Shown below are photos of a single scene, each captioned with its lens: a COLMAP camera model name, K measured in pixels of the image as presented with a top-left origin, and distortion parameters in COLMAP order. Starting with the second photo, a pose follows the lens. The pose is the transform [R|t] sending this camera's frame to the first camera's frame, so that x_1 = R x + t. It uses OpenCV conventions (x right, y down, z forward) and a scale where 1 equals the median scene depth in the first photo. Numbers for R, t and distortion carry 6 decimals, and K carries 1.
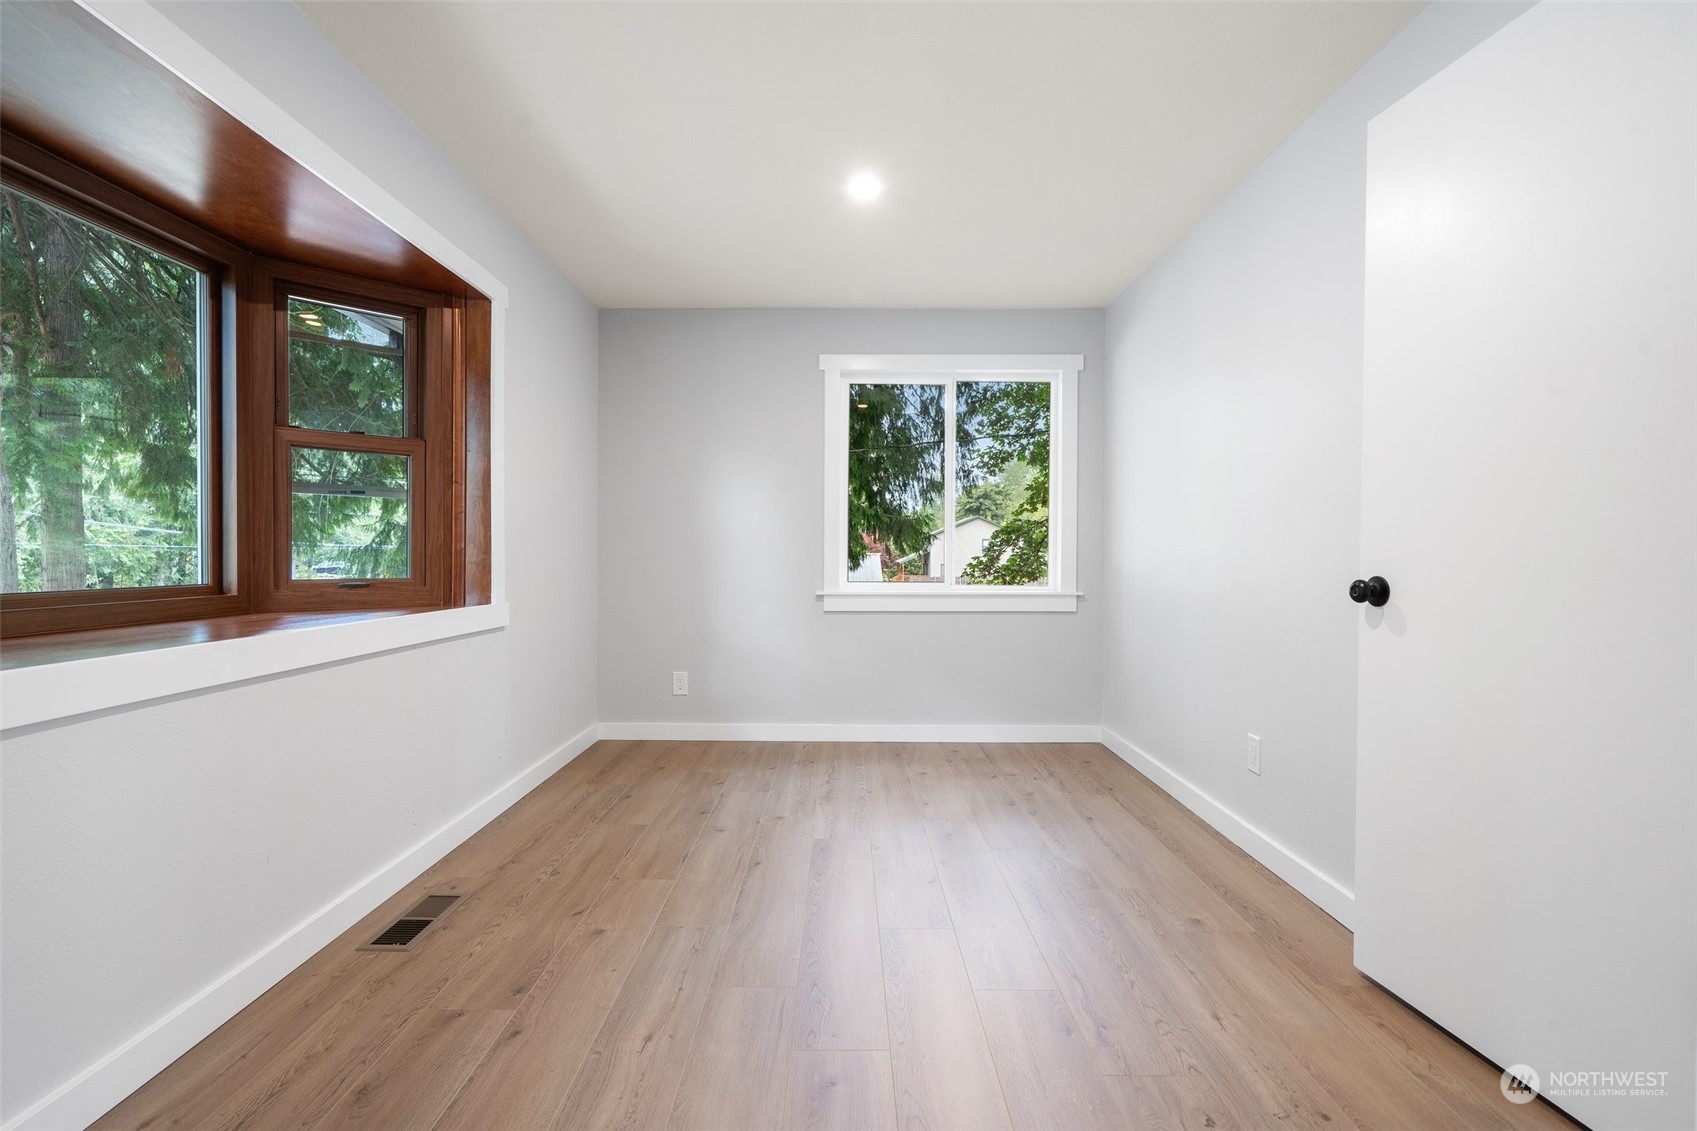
lens RADIAL K [[823.7, 0, 838.9], [0, 823.7, 546.9], [0, 0, 1]] dist [-0.001026, -0.000032]
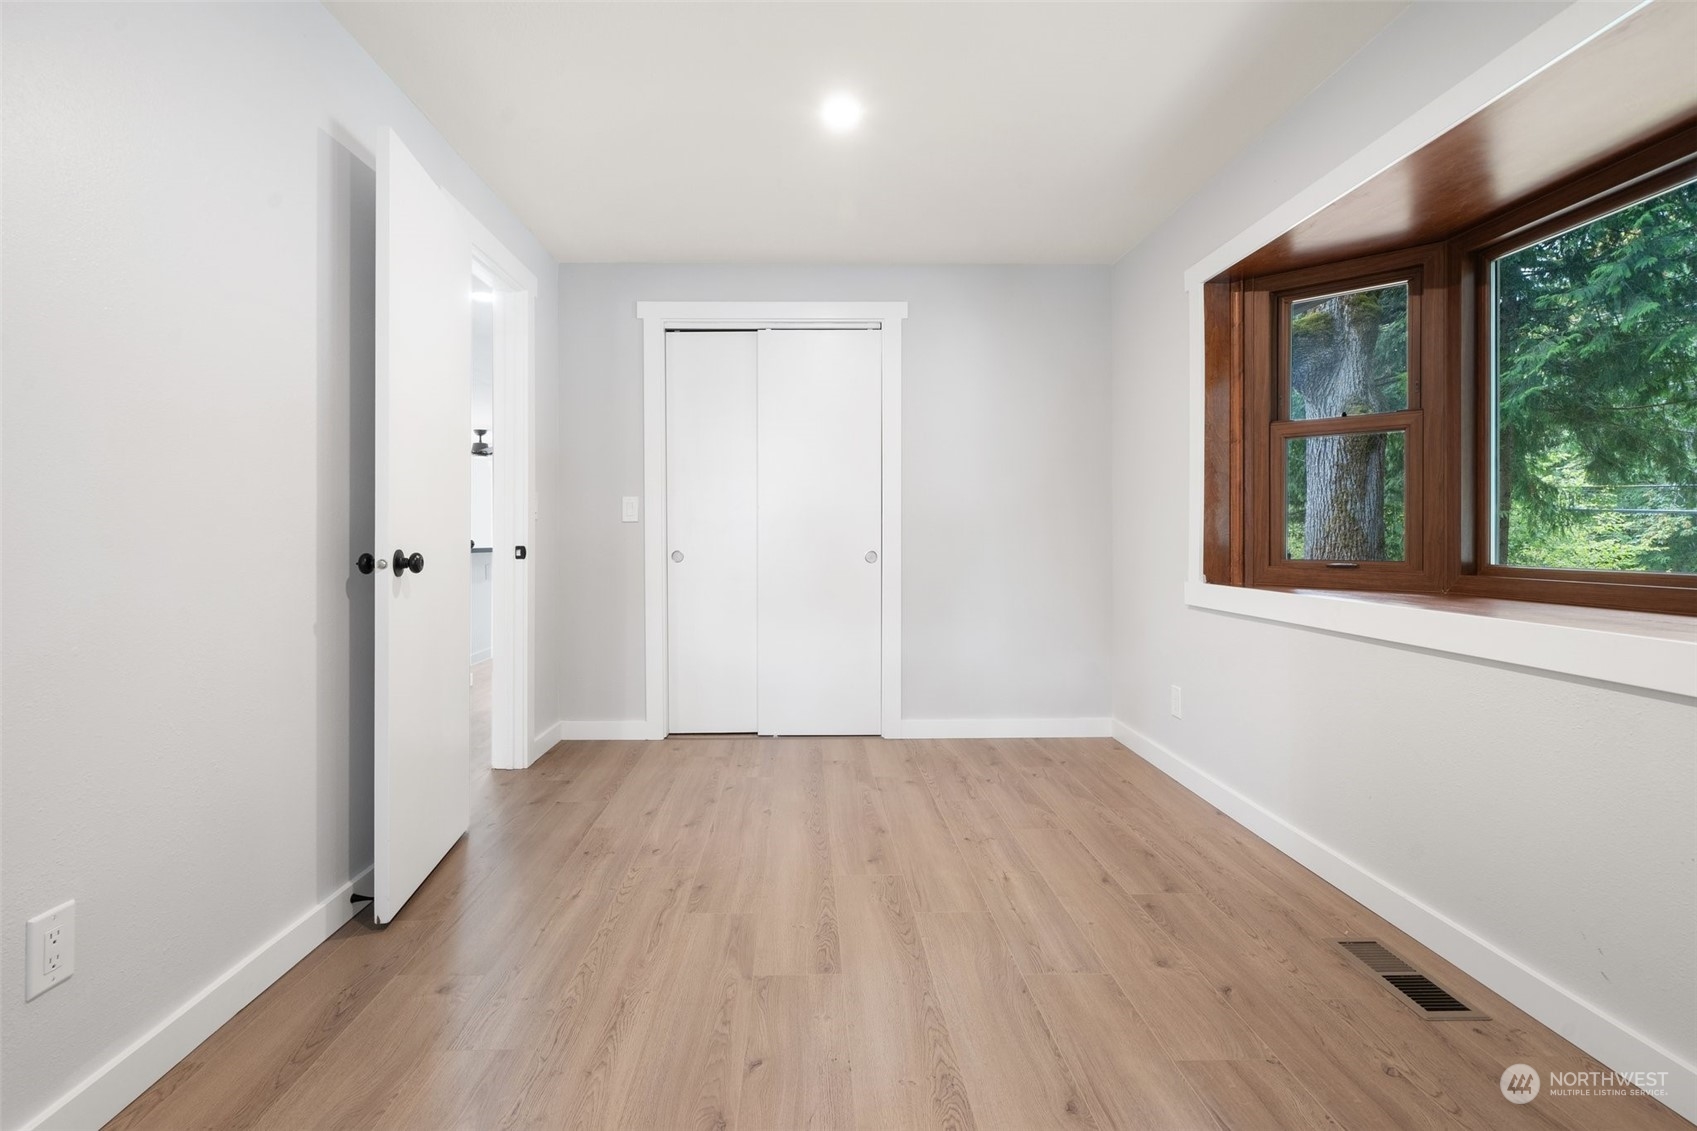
lens RADIAL K [[823.7, 0, 838.9], [0, 823.7, 546.9], [0, 0, 1]] dist [-0.001026, -0.000032]
pose [[-0.998877, -0.003159, -0.047281, 0.105381], [-0.003360, 0.999986, 0.004176, 0.025297], [0.047267, 0.004331, -0.998873, 2.082210]]
